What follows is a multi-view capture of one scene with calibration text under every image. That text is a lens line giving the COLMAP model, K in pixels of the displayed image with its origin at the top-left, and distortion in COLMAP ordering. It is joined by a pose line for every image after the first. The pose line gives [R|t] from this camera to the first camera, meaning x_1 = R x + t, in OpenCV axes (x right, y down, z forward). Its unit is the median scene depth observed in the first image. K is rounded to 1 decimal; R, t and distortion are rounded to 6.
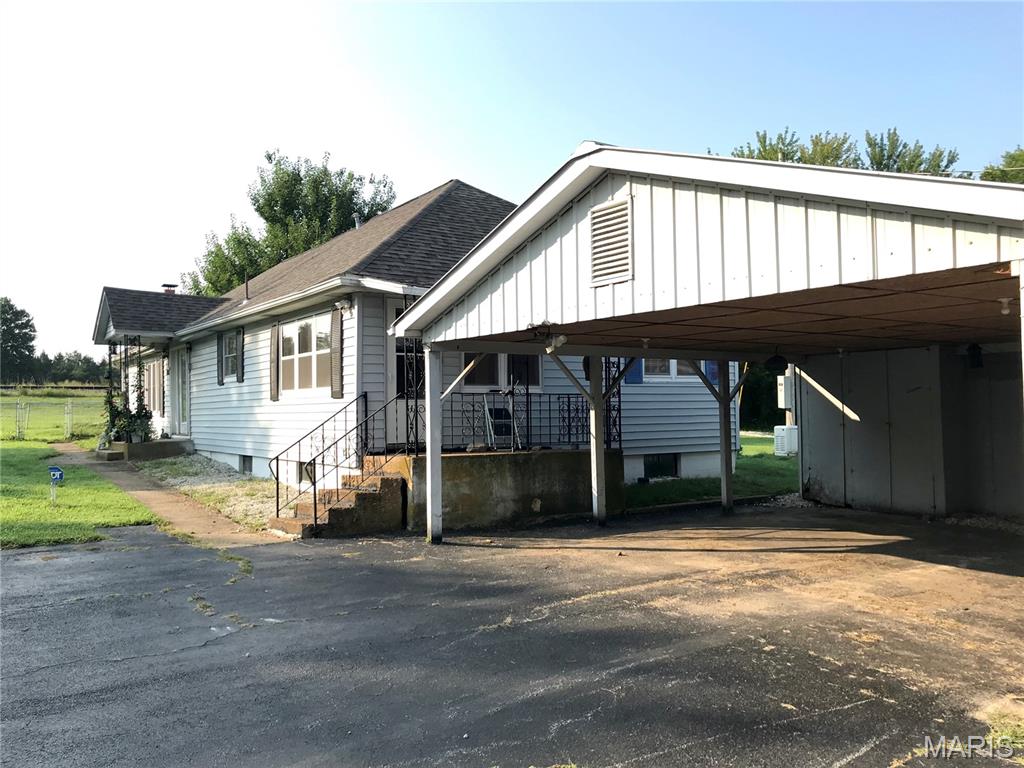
lens RADIAL K [[825.2, 0, 512.0], [0, 825.2, 384.0], [0, 0, 1]] dist [0.008661, 0.003771]
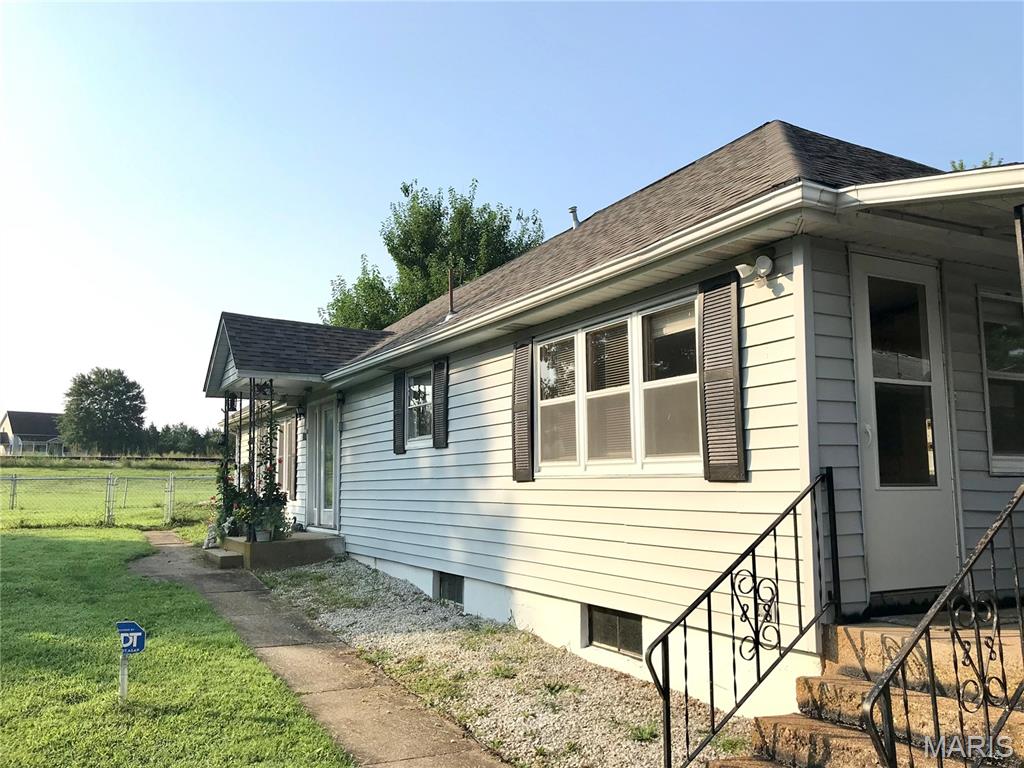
lens RADIAL K [[834.1, 0, 518.8], [0, 834.1, 382.3], [0, 0, 1]] dist [0.133182, -0.384438]
pose [[0.994411, -0.006913, -0.105350, -0.165661], [-0.002384, 0.996130, -0.087865, 0.002715], [0.105549, 0.087625, 0.990546, 0.317566]]
